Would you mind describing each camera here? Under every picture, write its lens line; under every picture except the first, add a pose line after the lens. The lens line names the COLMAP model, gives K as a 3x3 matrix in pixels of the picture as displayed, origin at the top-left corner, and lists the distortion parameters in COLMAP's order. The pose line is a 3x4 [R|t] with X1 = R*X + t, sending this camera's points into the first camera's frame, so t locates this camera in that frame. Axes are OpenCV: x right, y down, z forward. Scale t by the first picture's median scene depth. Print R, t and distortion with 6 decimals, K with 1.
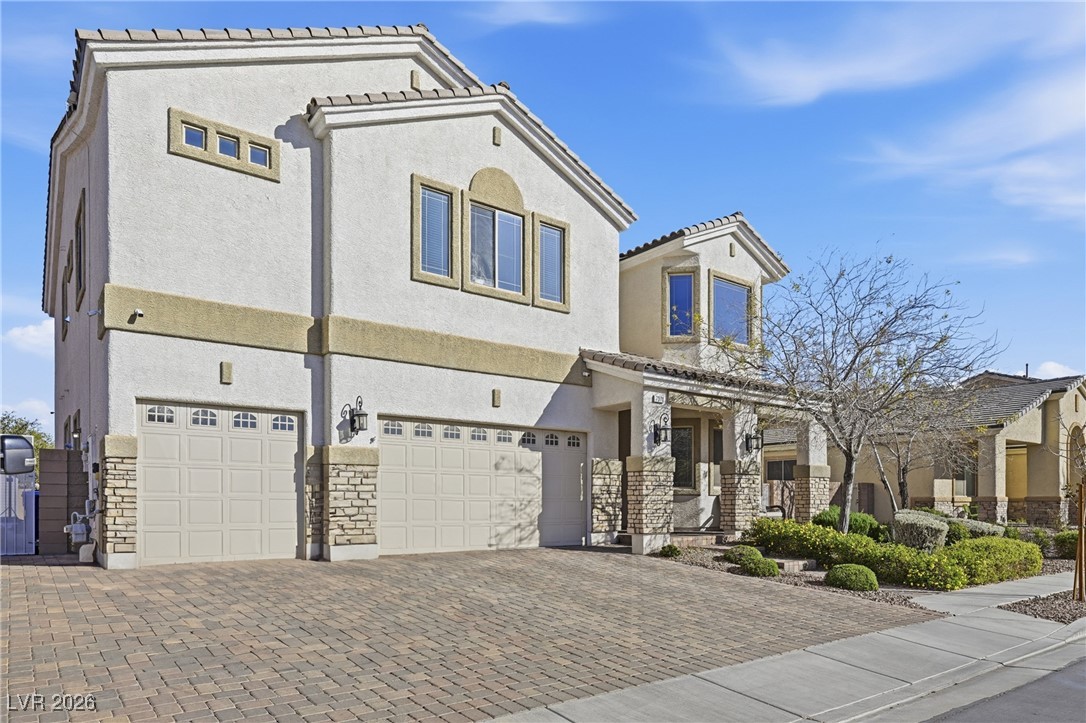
lens RADIAL K [[685.3, 0, 541.6], [0, 685.3, 504.9], [0, 0, 1]] dist [-0.001302, -0.001475]
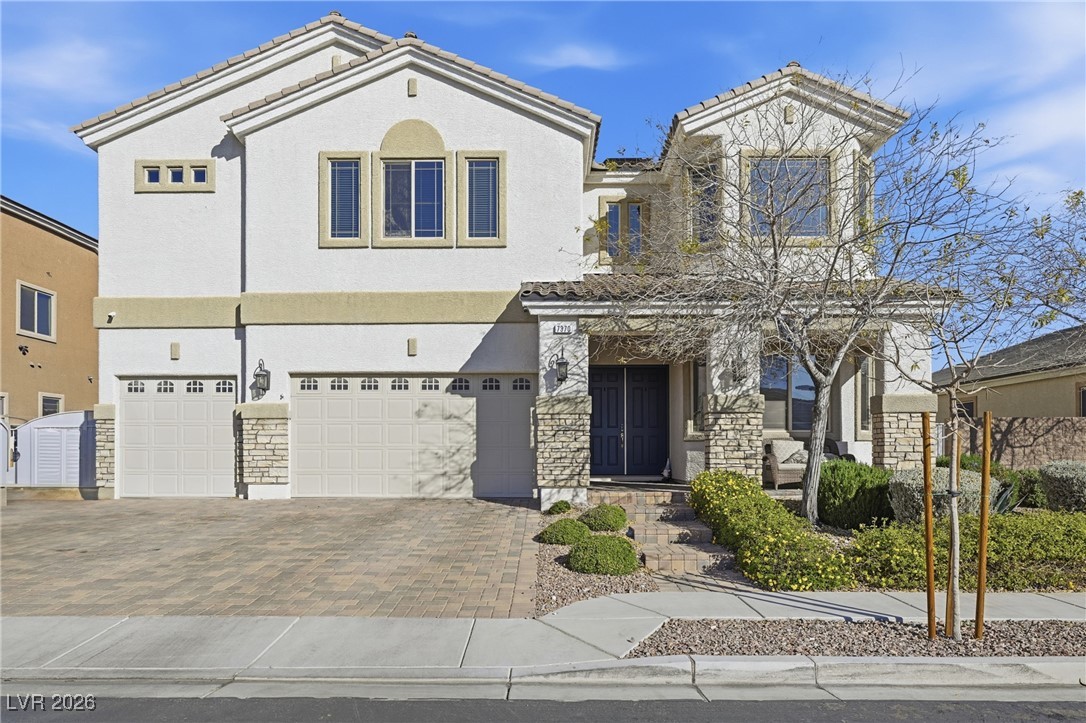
lens RADIAL K [[664.8, 0, 544.9], [0, 664.8, 452.0], [0, 0, 1]] dist [-0.001860, 0.000570]
pose [[0.790959, -0.001117, -0.611869, 0.663113], [-0.000046, 0.999998, -0.001884, 0.000401], [0.611870, 0.001518, 0.790957, 0.334245]]
